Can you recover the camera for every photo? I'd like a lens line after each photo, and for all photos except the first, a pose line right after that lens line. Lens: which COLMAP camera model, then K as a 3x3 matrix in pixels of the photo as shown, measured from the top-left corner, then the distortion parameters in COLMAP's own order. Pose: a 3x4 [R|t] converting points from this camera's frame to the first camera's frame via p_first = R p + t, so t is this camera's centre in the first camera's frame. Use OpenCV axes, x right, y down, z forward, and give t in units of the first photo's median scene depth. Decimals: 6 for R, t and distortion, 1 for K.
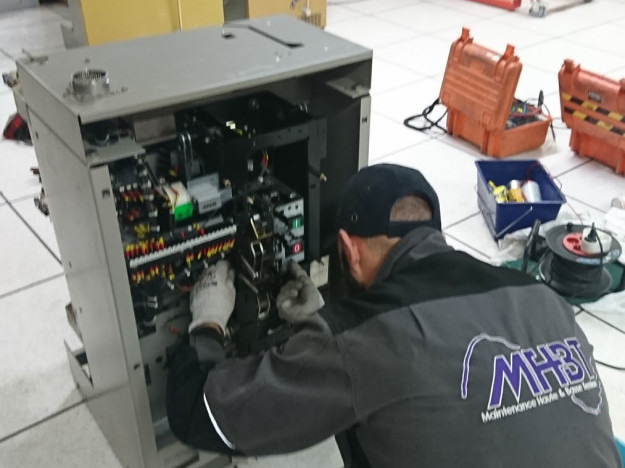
lens RADIAL K [[698.6, 0, 312.4], [0, 698.6, 235.8], [0, 0, 1]] dist [0.106370, 0.000000]
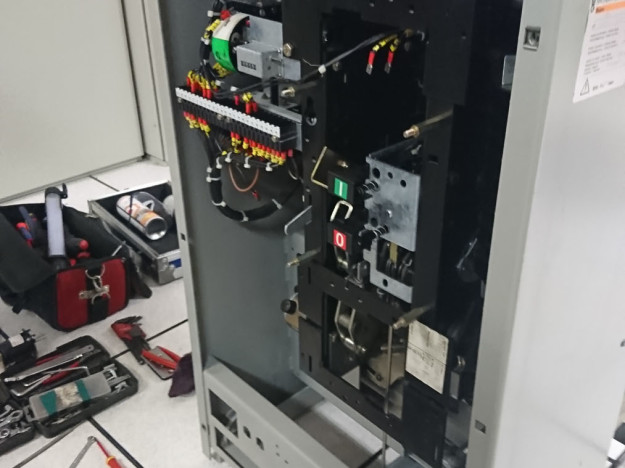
lens RADIAL K [[698.6, 0, 310.8], [0, 698.6, 234.5], [0, 0, 1]] dist [0.106370, 0.000000]
pose [[0.115710, 0.470839, -0.874598, 0.437351], [-0.517372, 0.780206, 0.351574, -0.161009], [0.847902, 0.411812, 0.333877, 0.849442]]
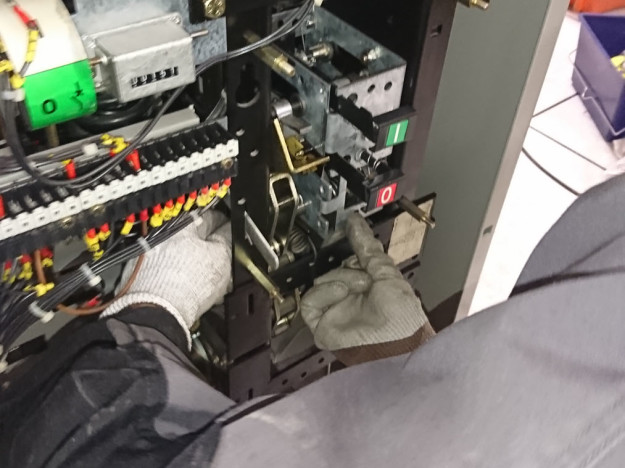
lens RADIAL K [[698.6, 0, 311.3], [0, 698.6, 230.4], [0, 0, 1]] dist [0.106370, 0.000000]
pose [[0.998006, 0.025060, 0.057928, -0.090651], [-0.034878, 0.983907, 0.175247, -0.031406], [-0.052604, -0.176918, 0.982819, 0.648143]]
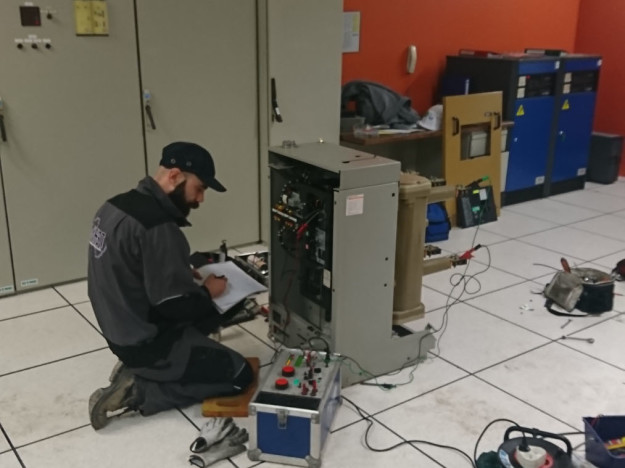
lens RADIAL K [[698.6, 0, 312.7], [0, 698.6, 234.0], [0, 0, 1]] dist [0.106370, 0.000000]
pose [[-0.048515, 0.292288, -0.955099, 2.039434], [-0.541519, 0.795797, 0.271044, -0.610772], [0.839288, 0.530354, 0.119671, 0.784164]]
